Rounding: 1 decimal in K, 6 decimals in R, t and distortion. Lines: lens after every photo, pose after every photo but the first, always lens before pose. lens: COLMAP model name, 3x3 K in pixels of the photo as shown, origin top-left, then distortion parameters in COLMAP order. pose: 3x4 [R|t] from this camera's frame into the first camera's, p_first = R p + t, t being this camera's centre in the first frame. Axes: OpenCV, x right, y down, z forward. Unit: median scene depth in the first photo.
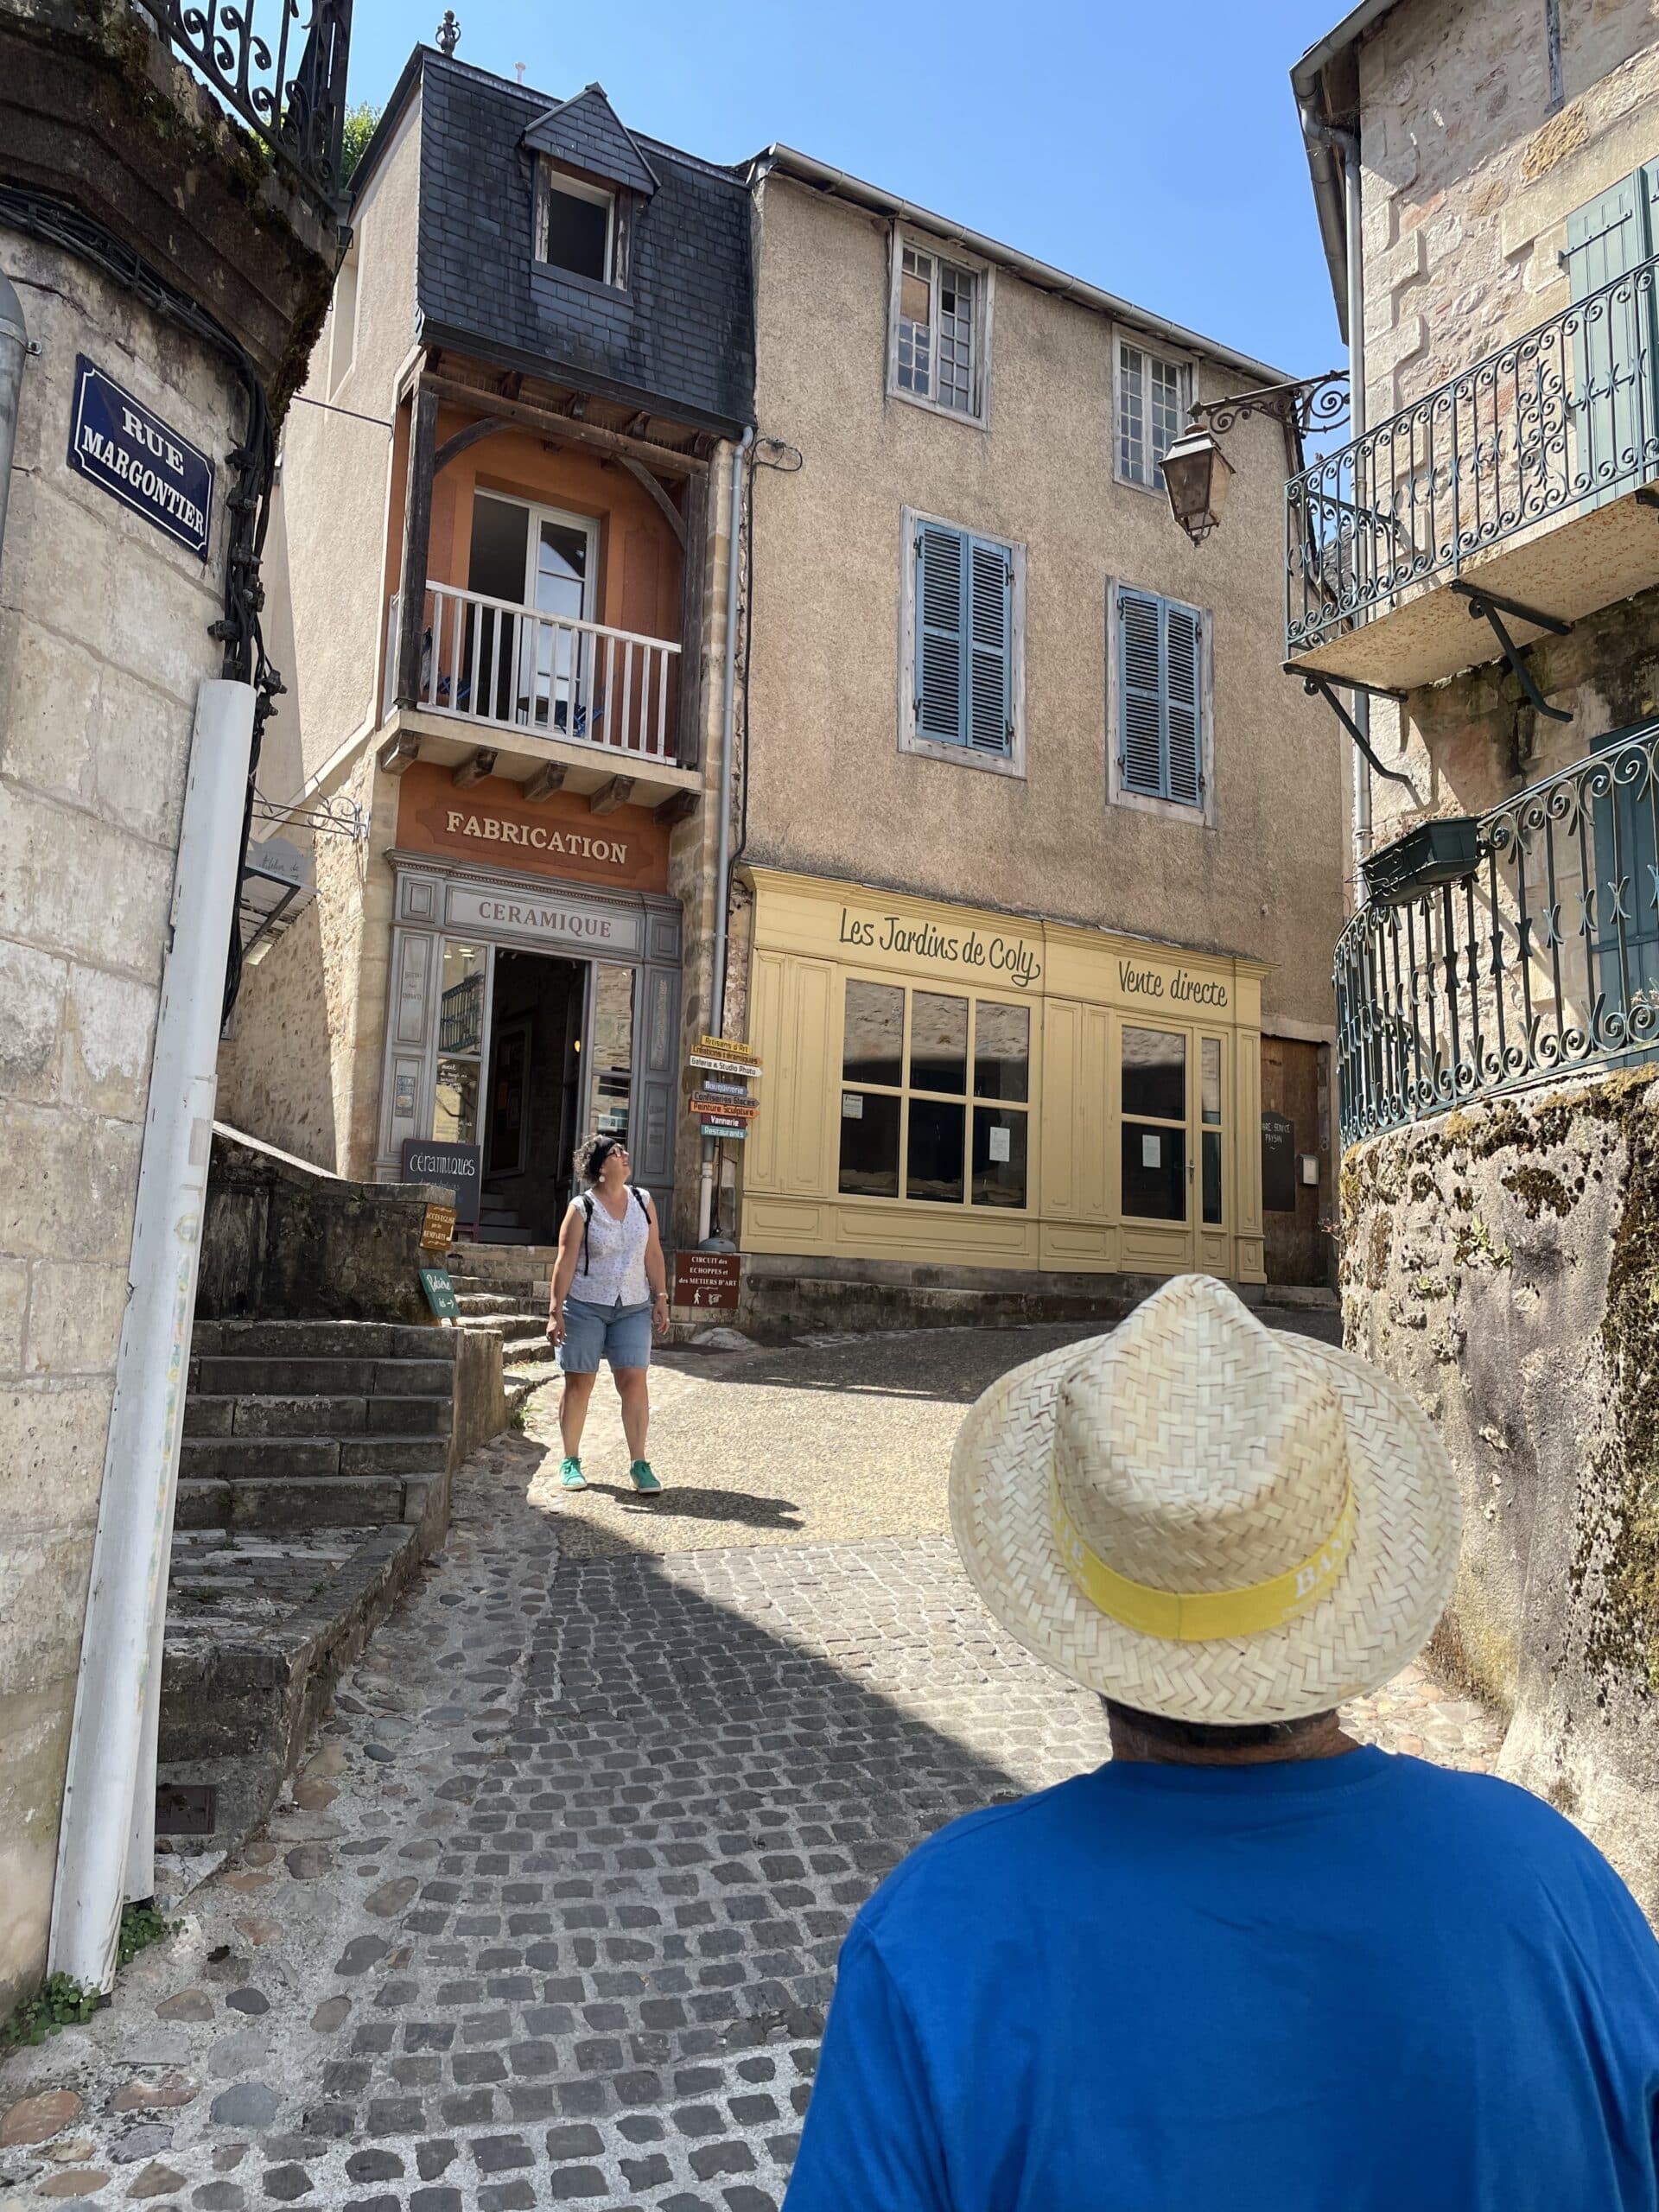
lens RADIAL K [[1665.0, 0, 840.3], [0, 1665.0, 1081.1], [0, 0, 1]] dist [0.081915, -0.110288]
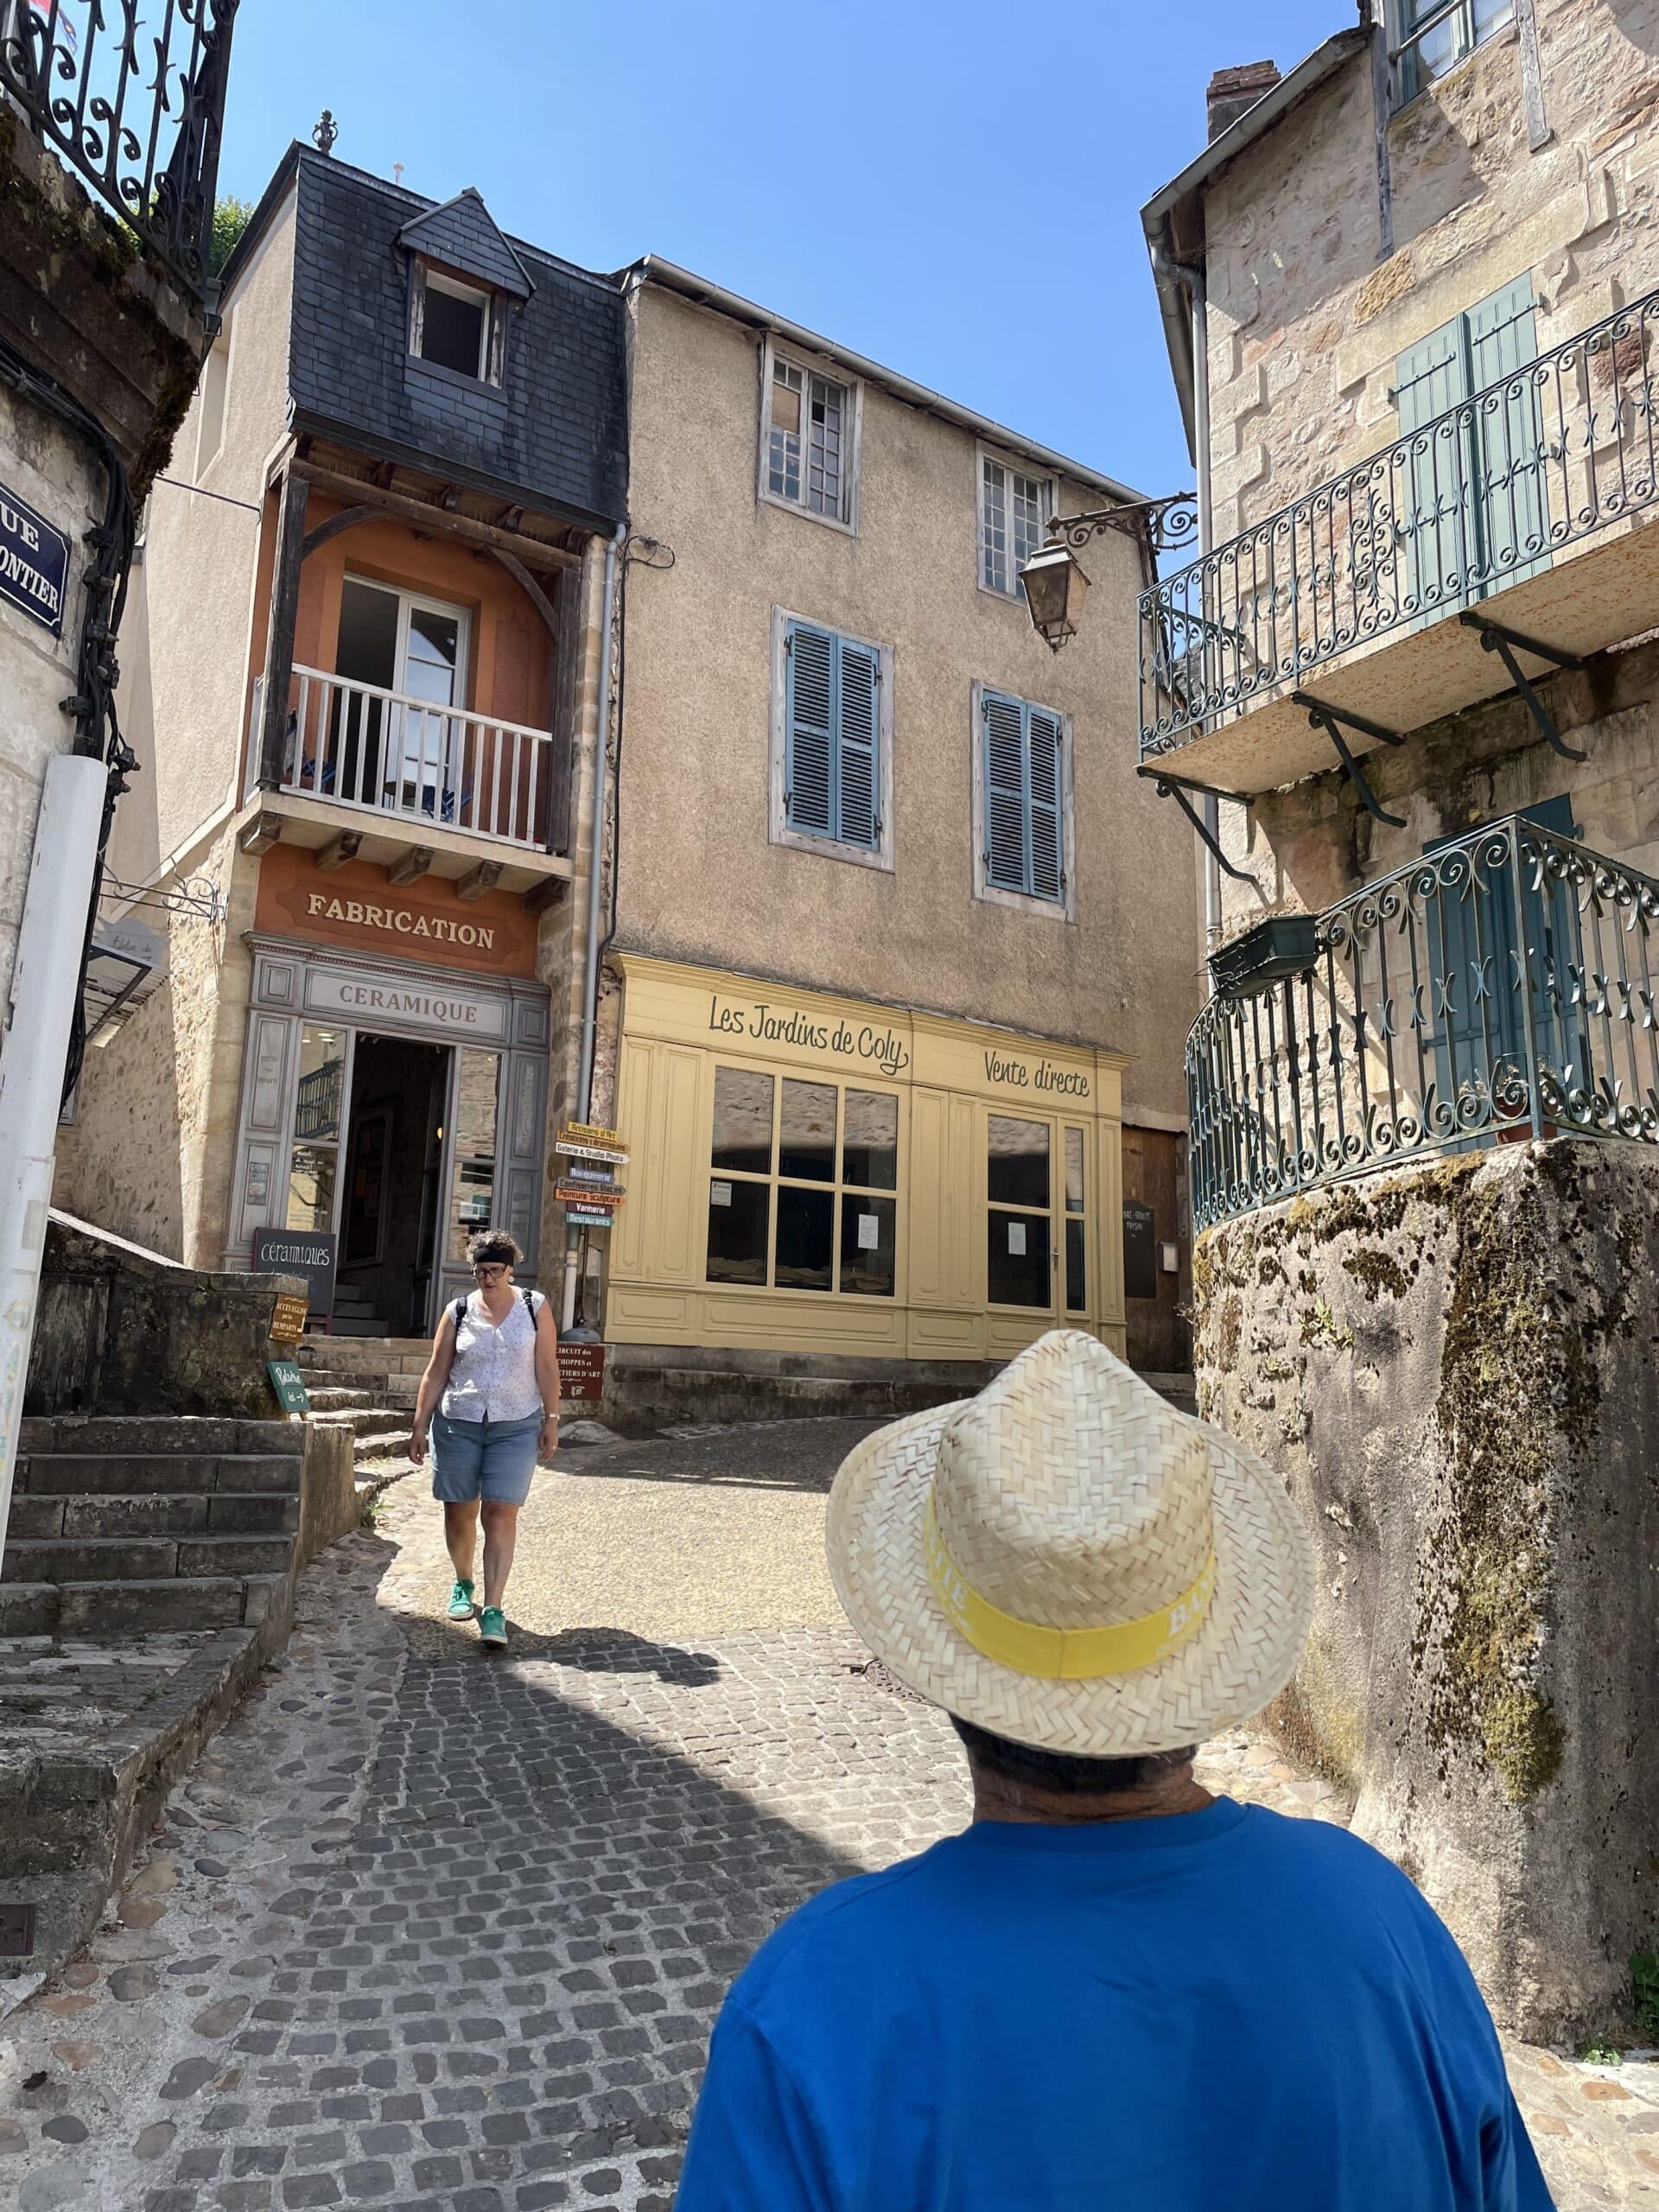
lens RADIAL K [[1665.3, 0, 850.9], [0, 1665.3, 1078.5], [0, 0, 1]] dist [0.082008, -0.108176]
pose [[0.996527, 0.007036, 0.082971, 0.002664], [-0.002451, 0.998470, -0.055237, 0.001679], [-0.083233, 0.054841, 0.995020, -0.004584]]
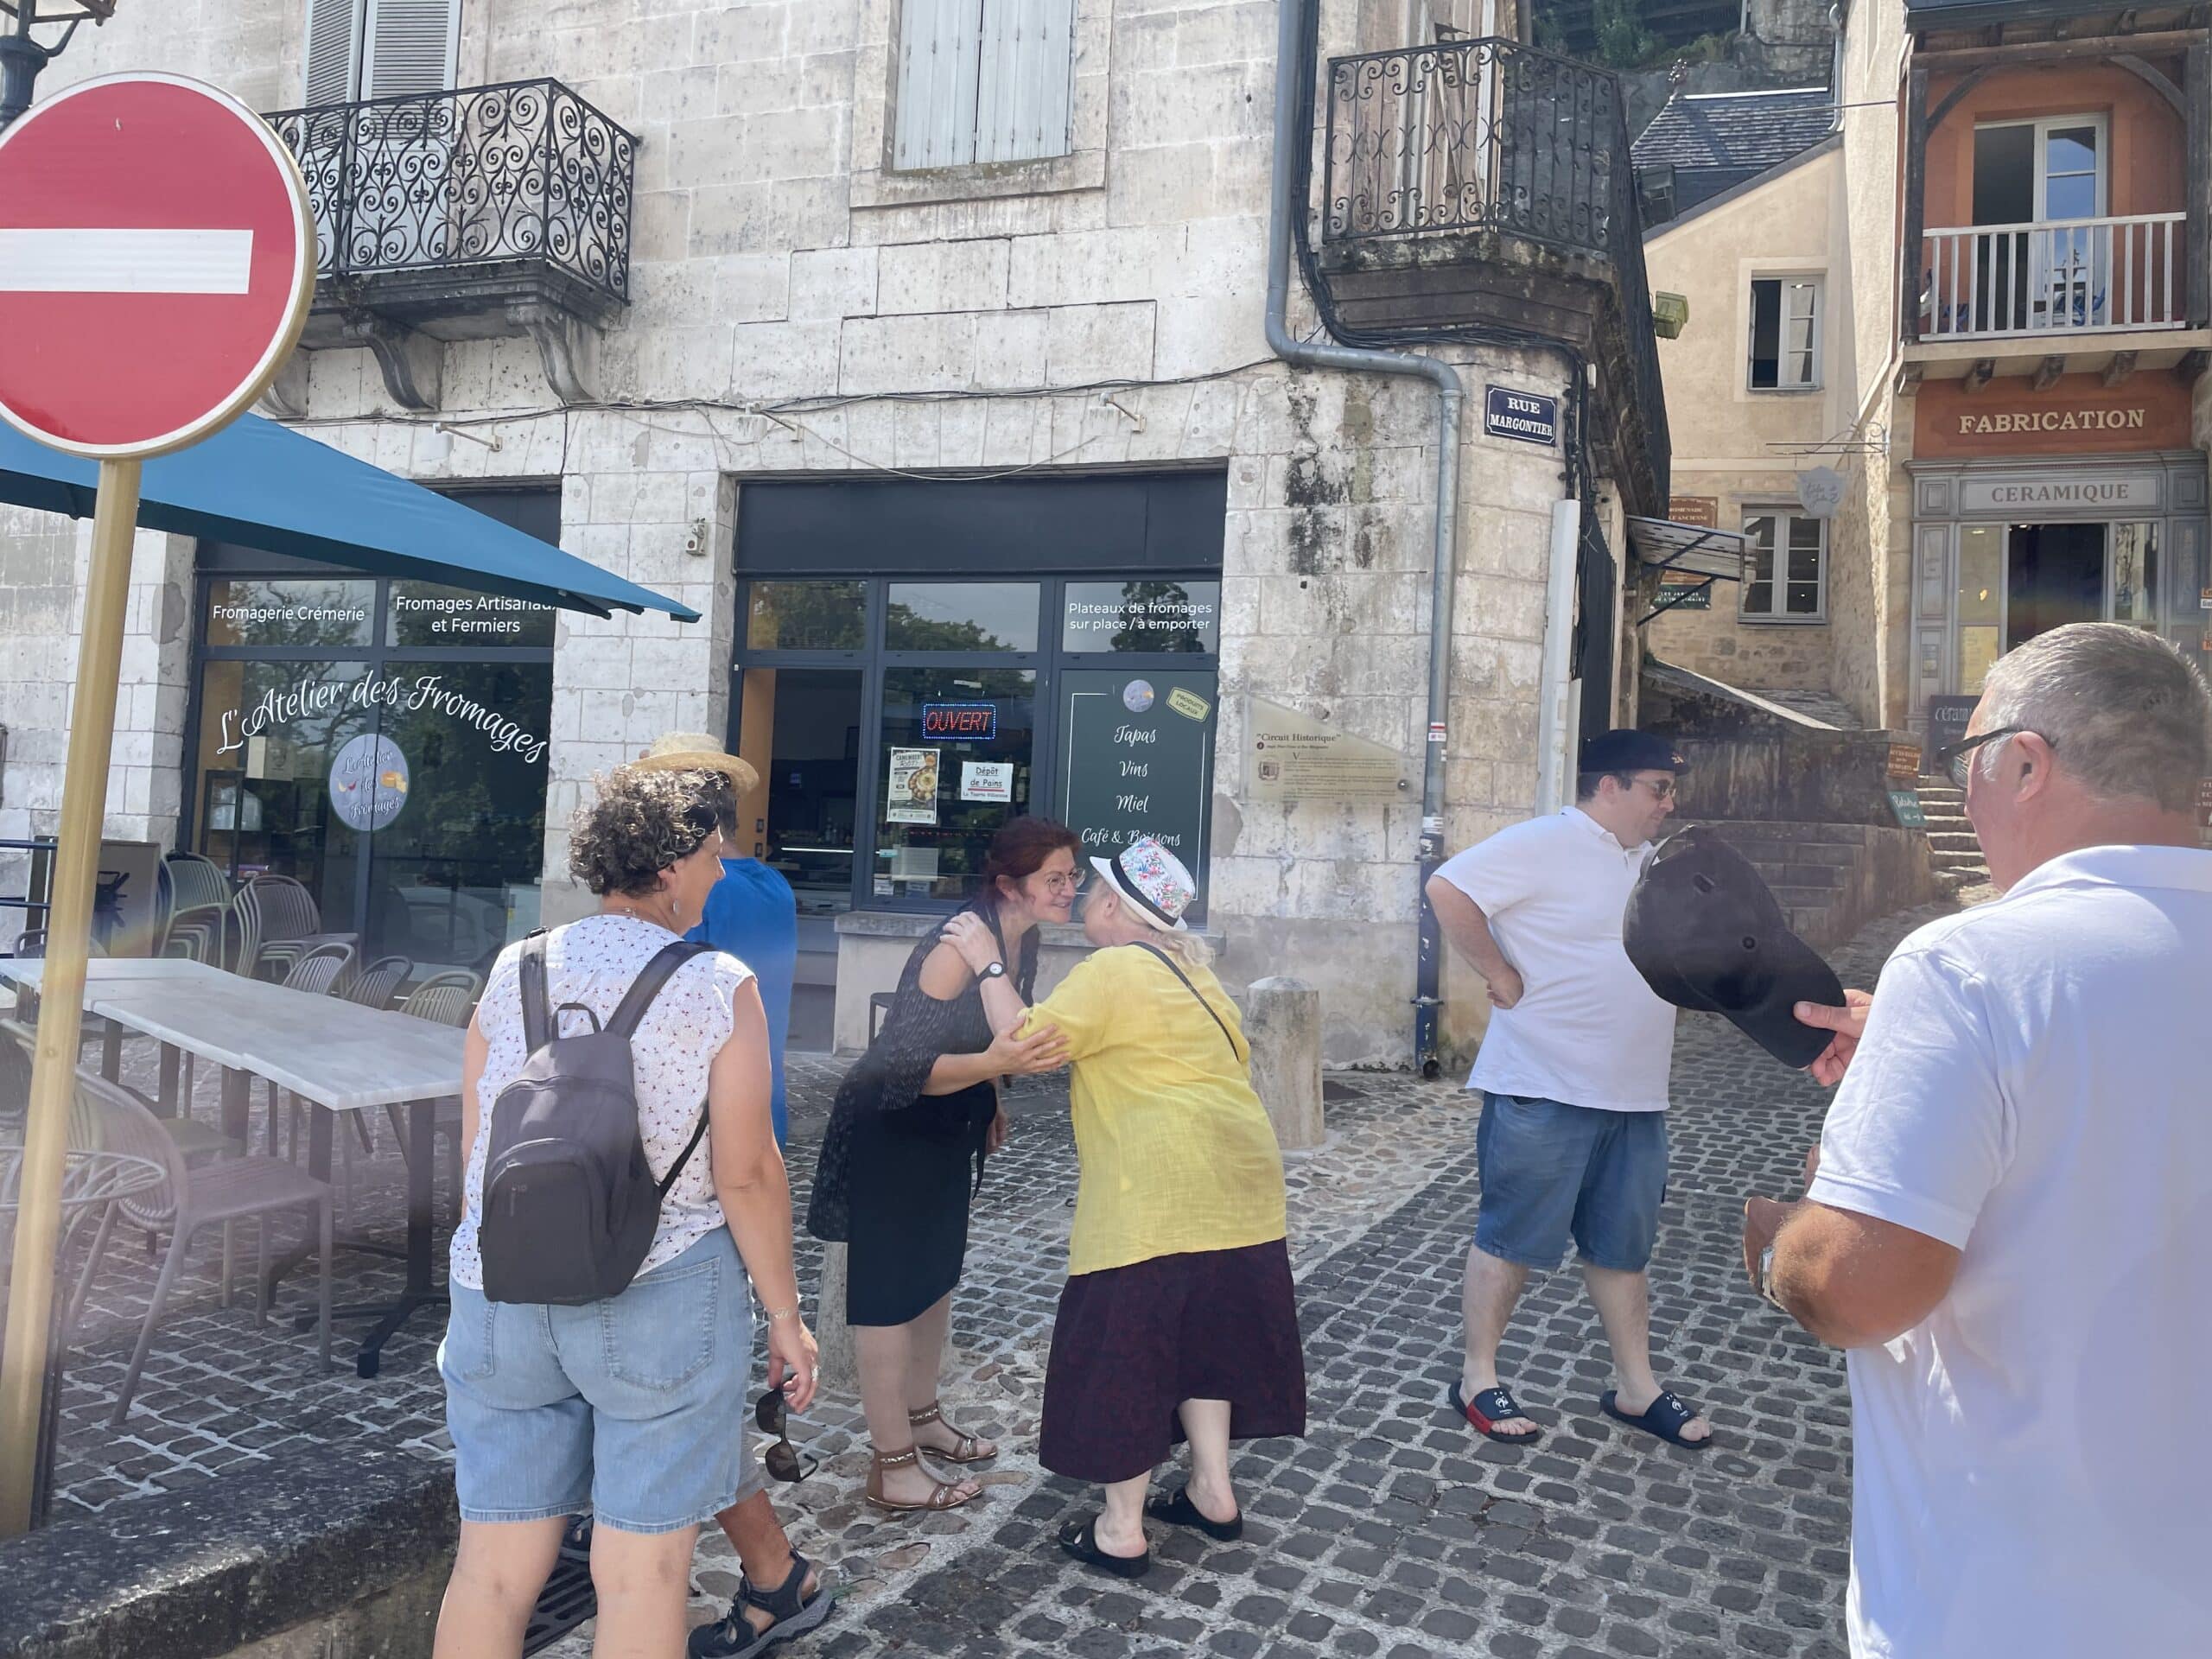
lens RADIAL K [[1671.2, 0, 1106.0], [0, 1671.2, 829.5], [0, 0, 1]] dist [0.077709, -0.116621]
pose [[0.666062, -0.019257, -0.745648, 0.347299], [0.095142, 0.993694, 0.059324, 0.001288], [0.739803, -0.110456, 0.663694, -0.381578]]
